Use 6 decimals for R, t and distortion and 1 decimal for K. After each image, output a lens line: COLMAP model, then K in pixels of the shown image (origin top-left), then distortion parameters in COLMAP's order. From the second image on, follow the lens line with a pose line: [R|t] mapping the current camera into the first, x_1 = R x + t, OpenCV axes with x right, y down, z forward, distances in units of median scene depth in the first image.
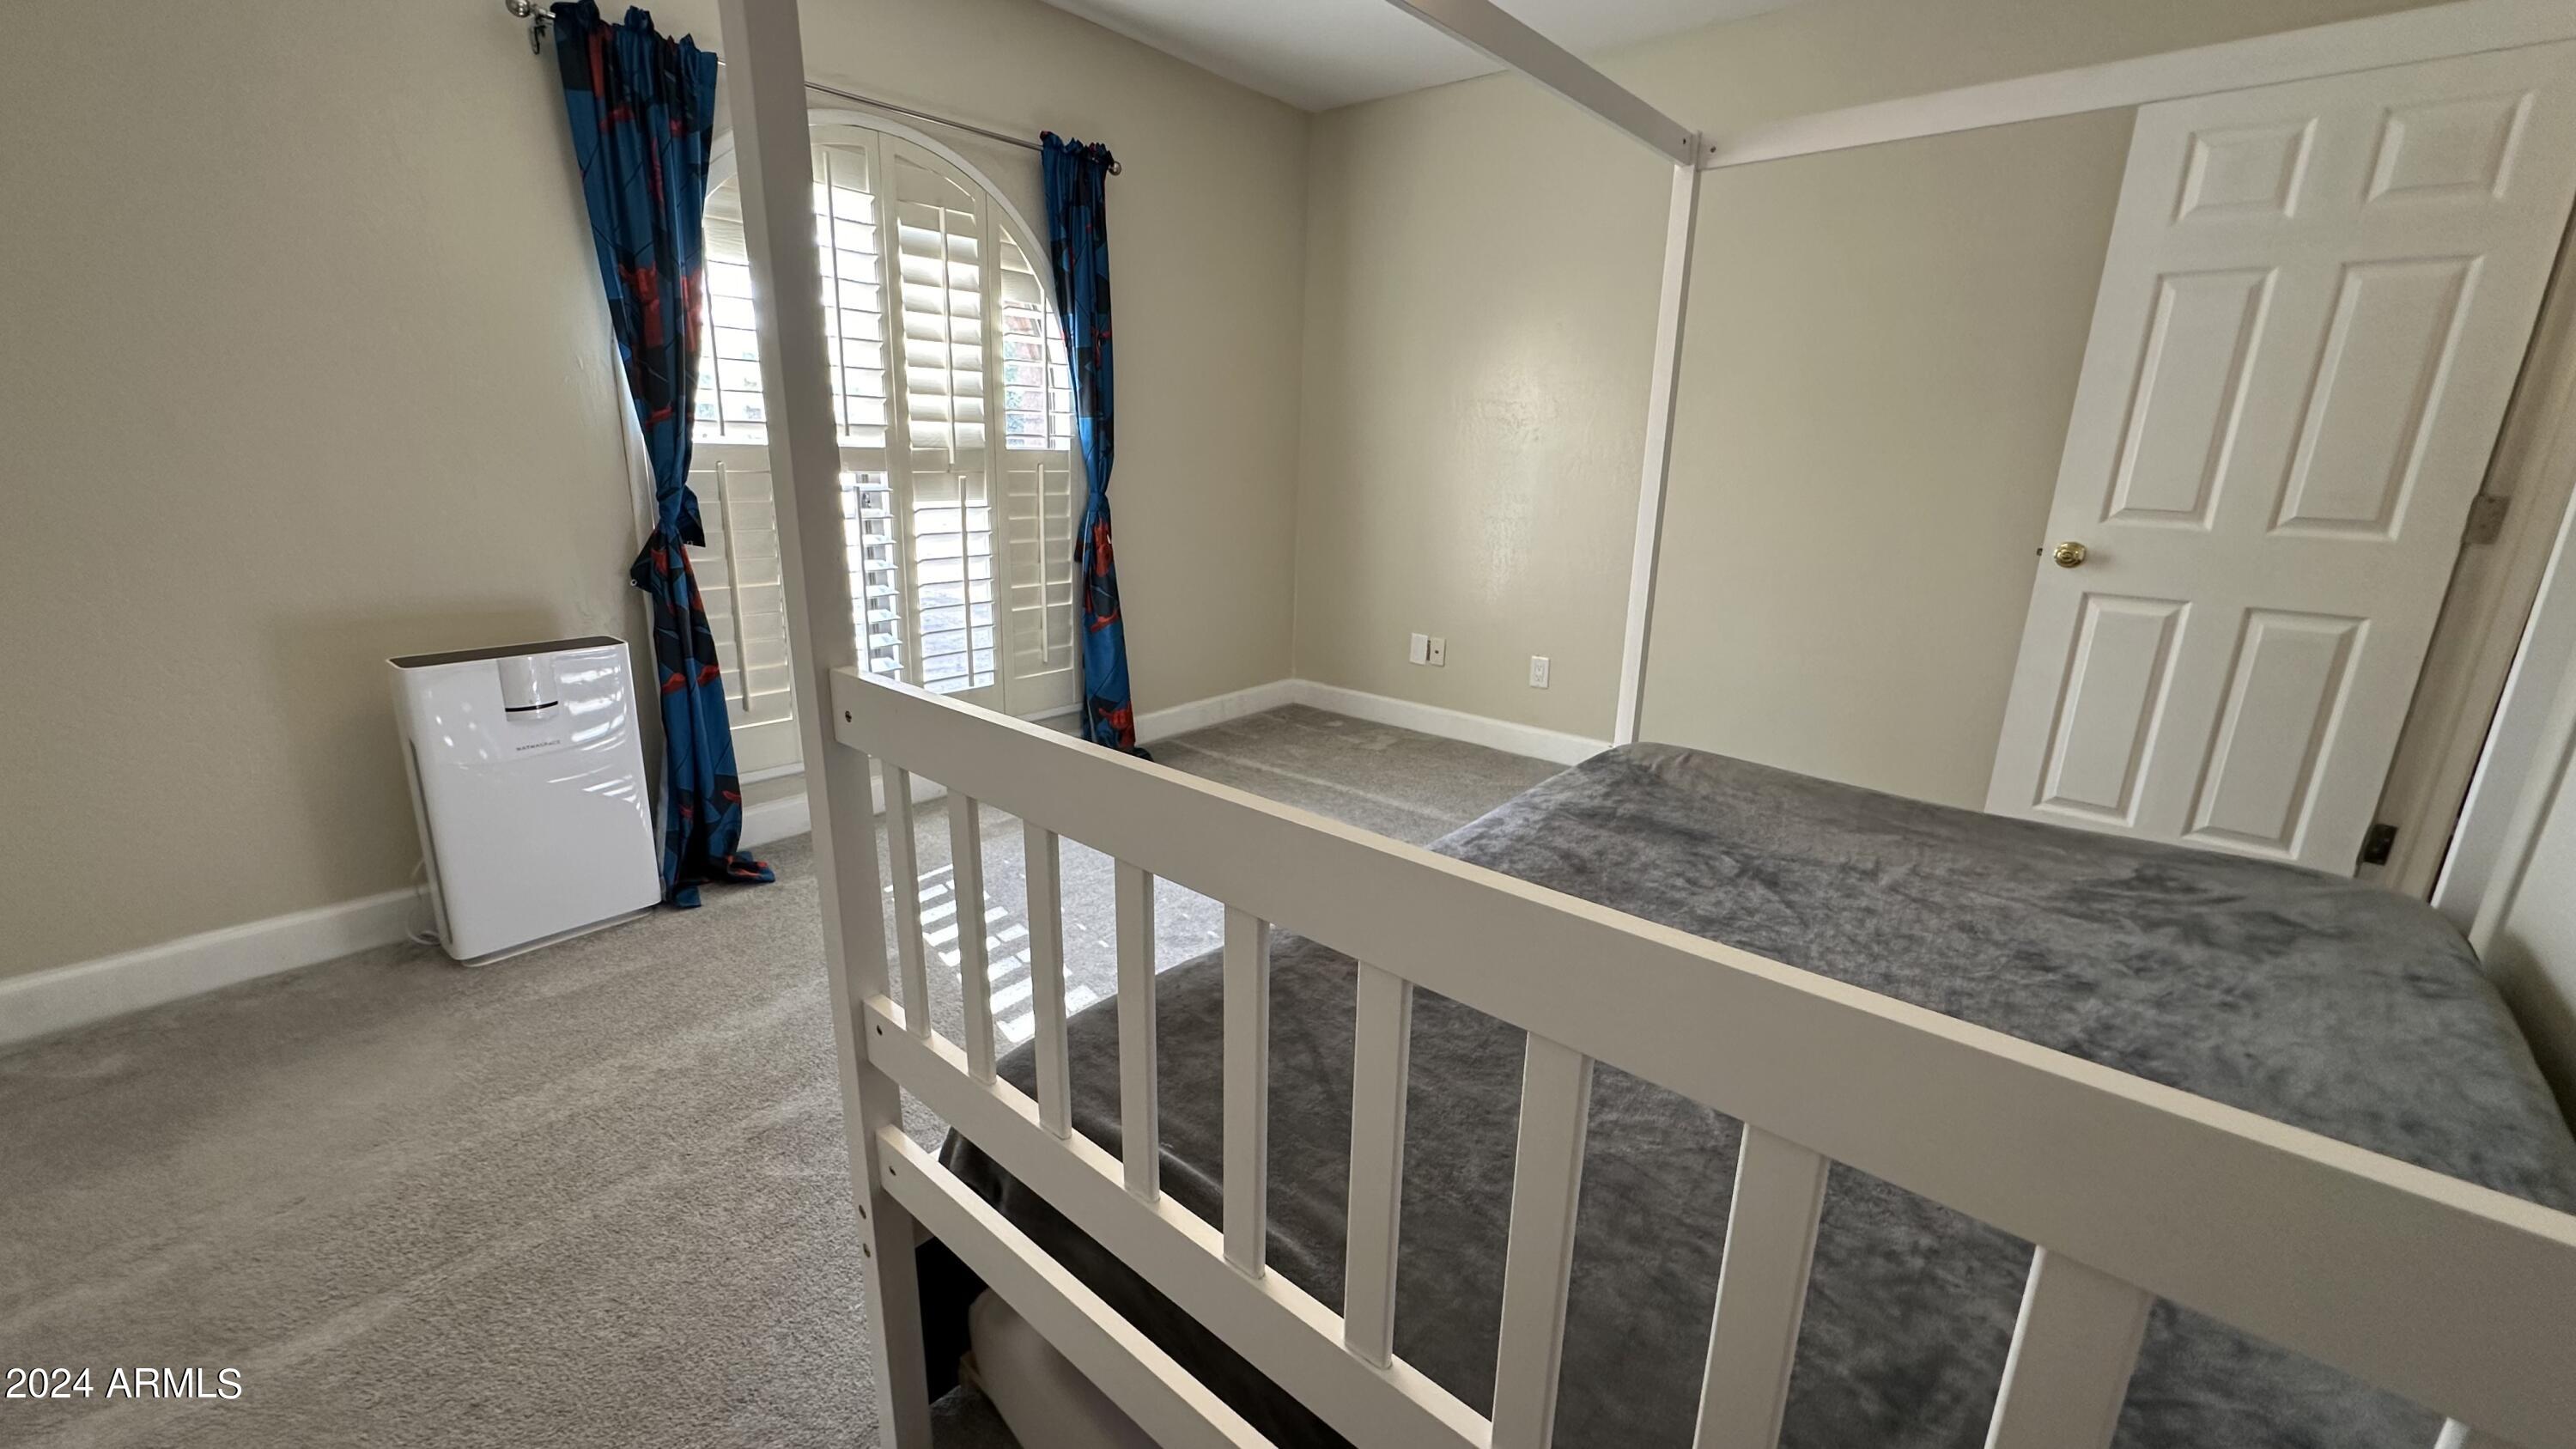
lens RADIAL K [[1026.9, 0, 1286.8], [0, 1026.9, 722.2], [0, 0, 1]] dist [-0.002631, 0.000499]
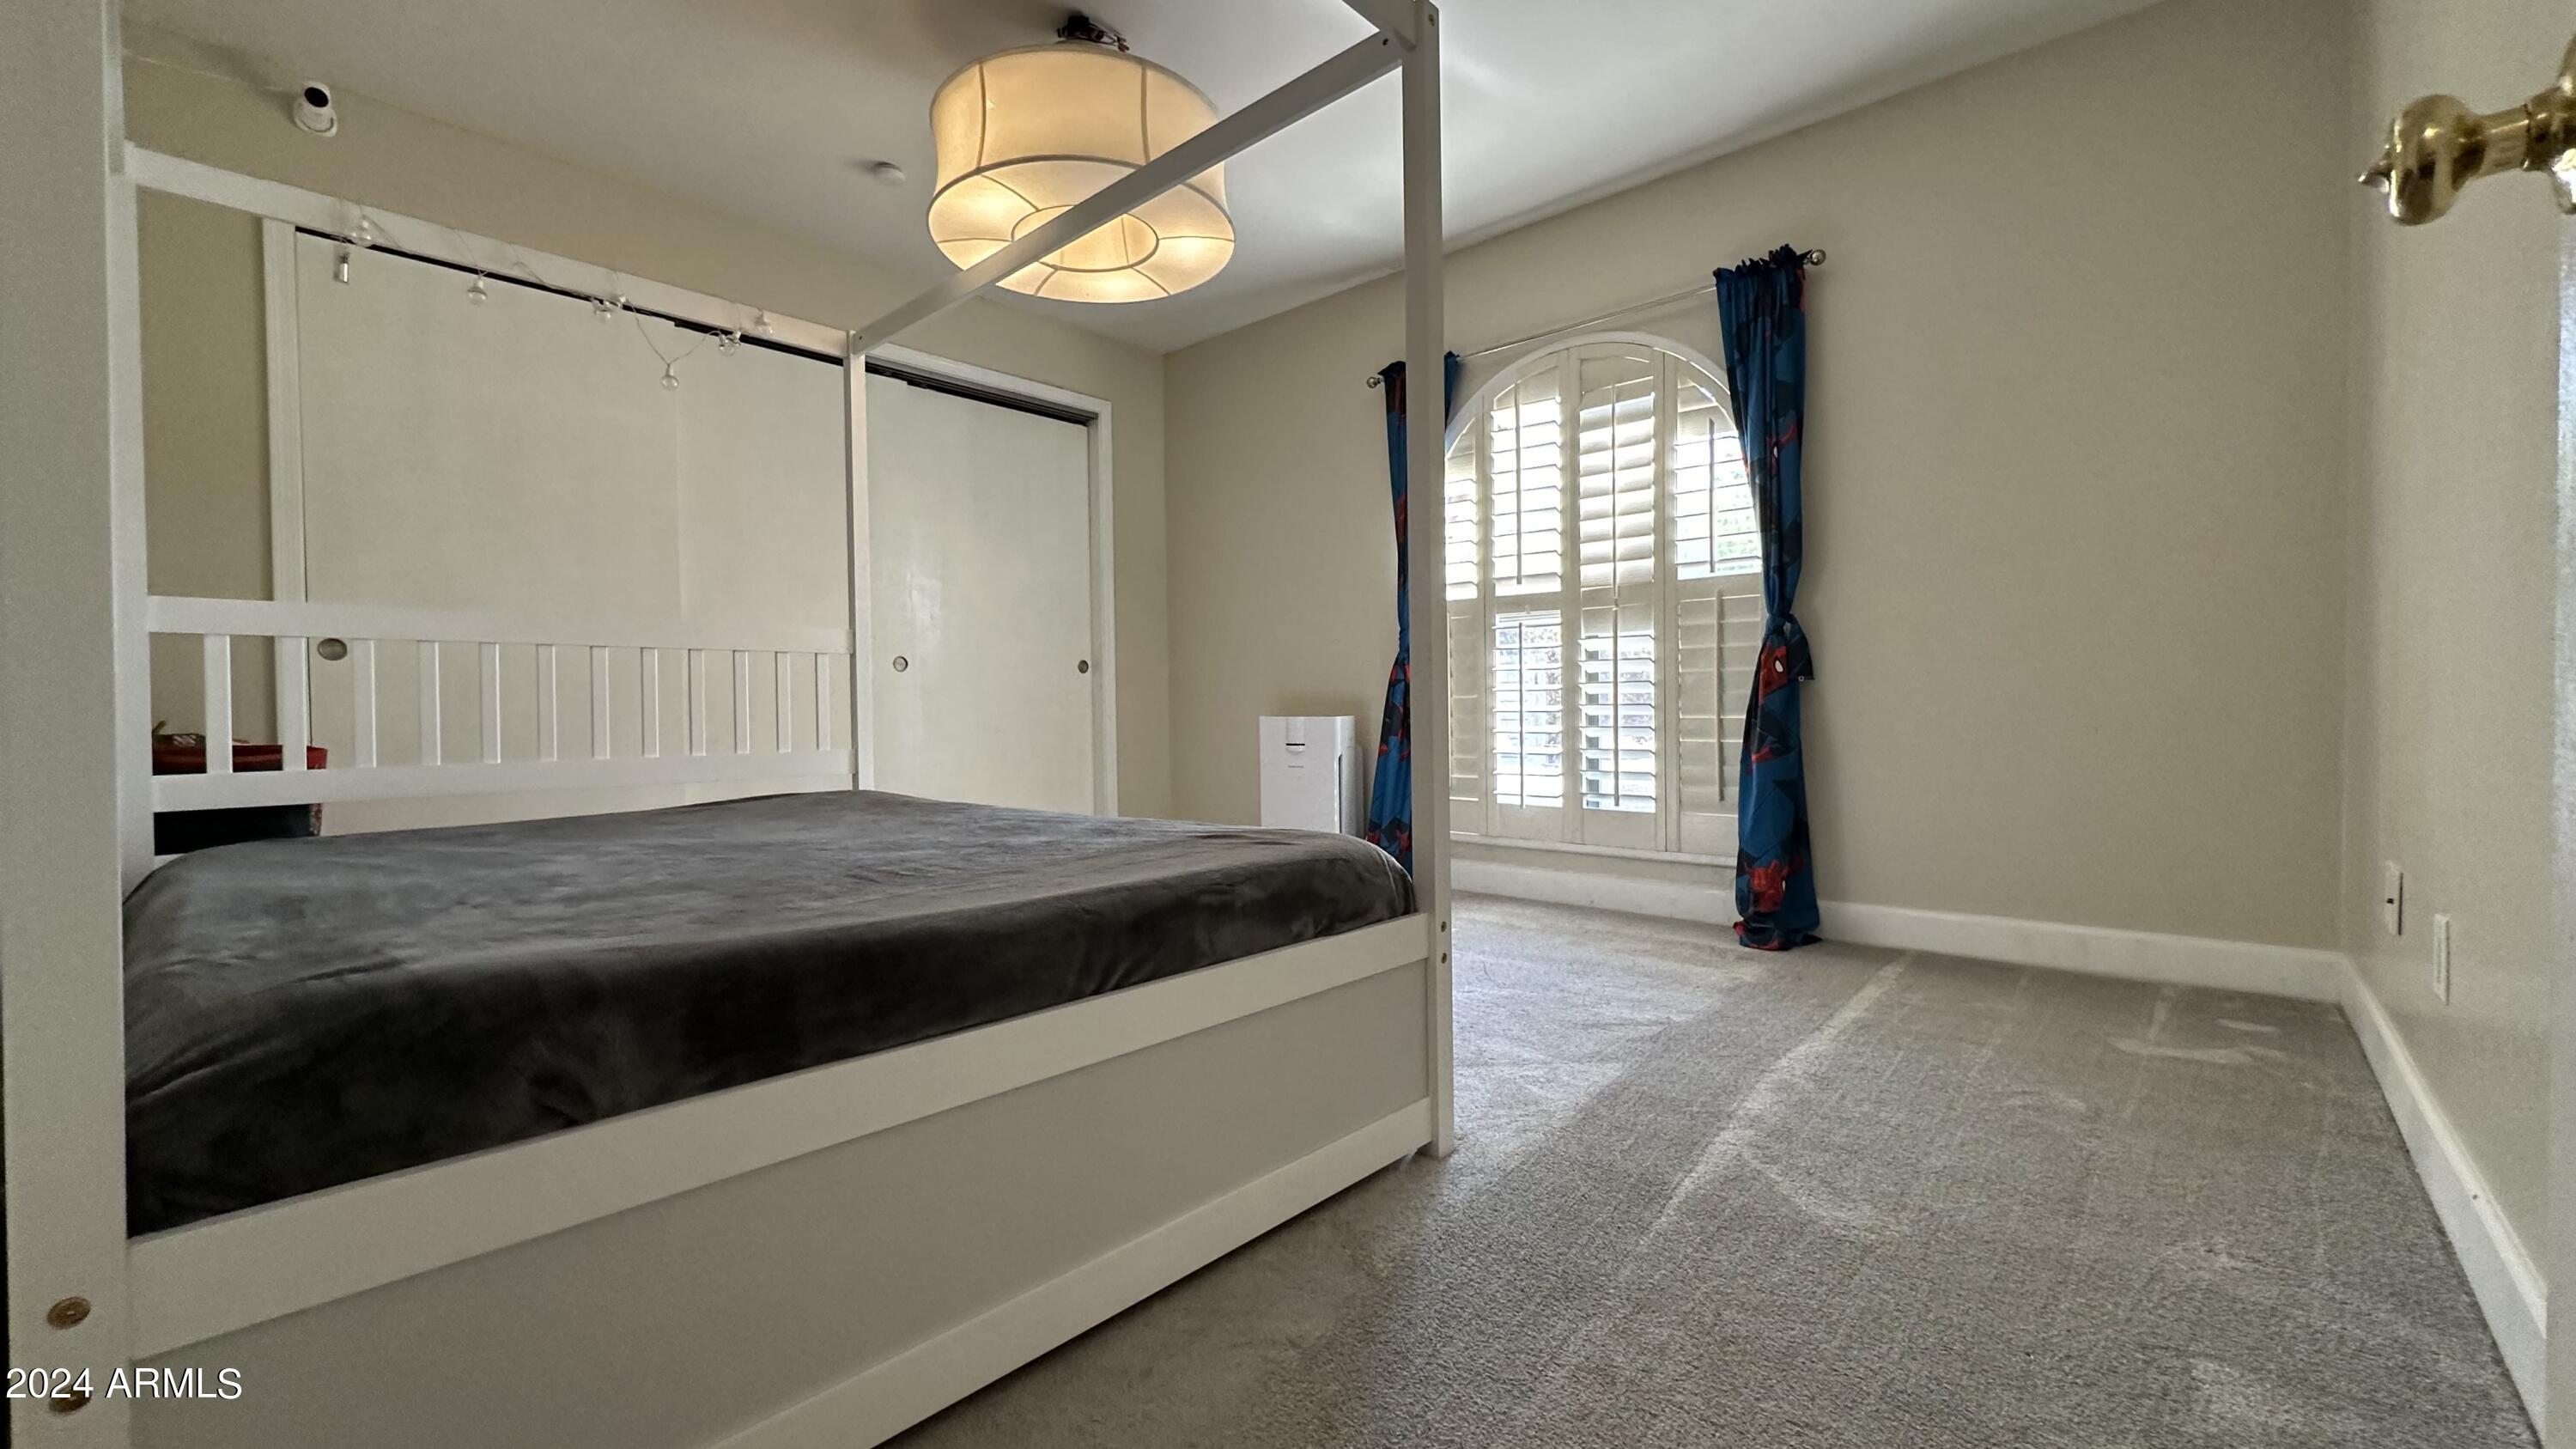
lens RADIAL K [[1026.9, 0, 1286.8], [0, 1026.9, 722.2], [0, 0, 1]] dist [-0.002631, 0.000499]
pose [[-0.038924, -0.011631, -0.999174, 0.778805], [-0.246494, 0.969143, -0.001679, -0.034370], [0.968362, 0.246225, -0.040589, 0.730639]]
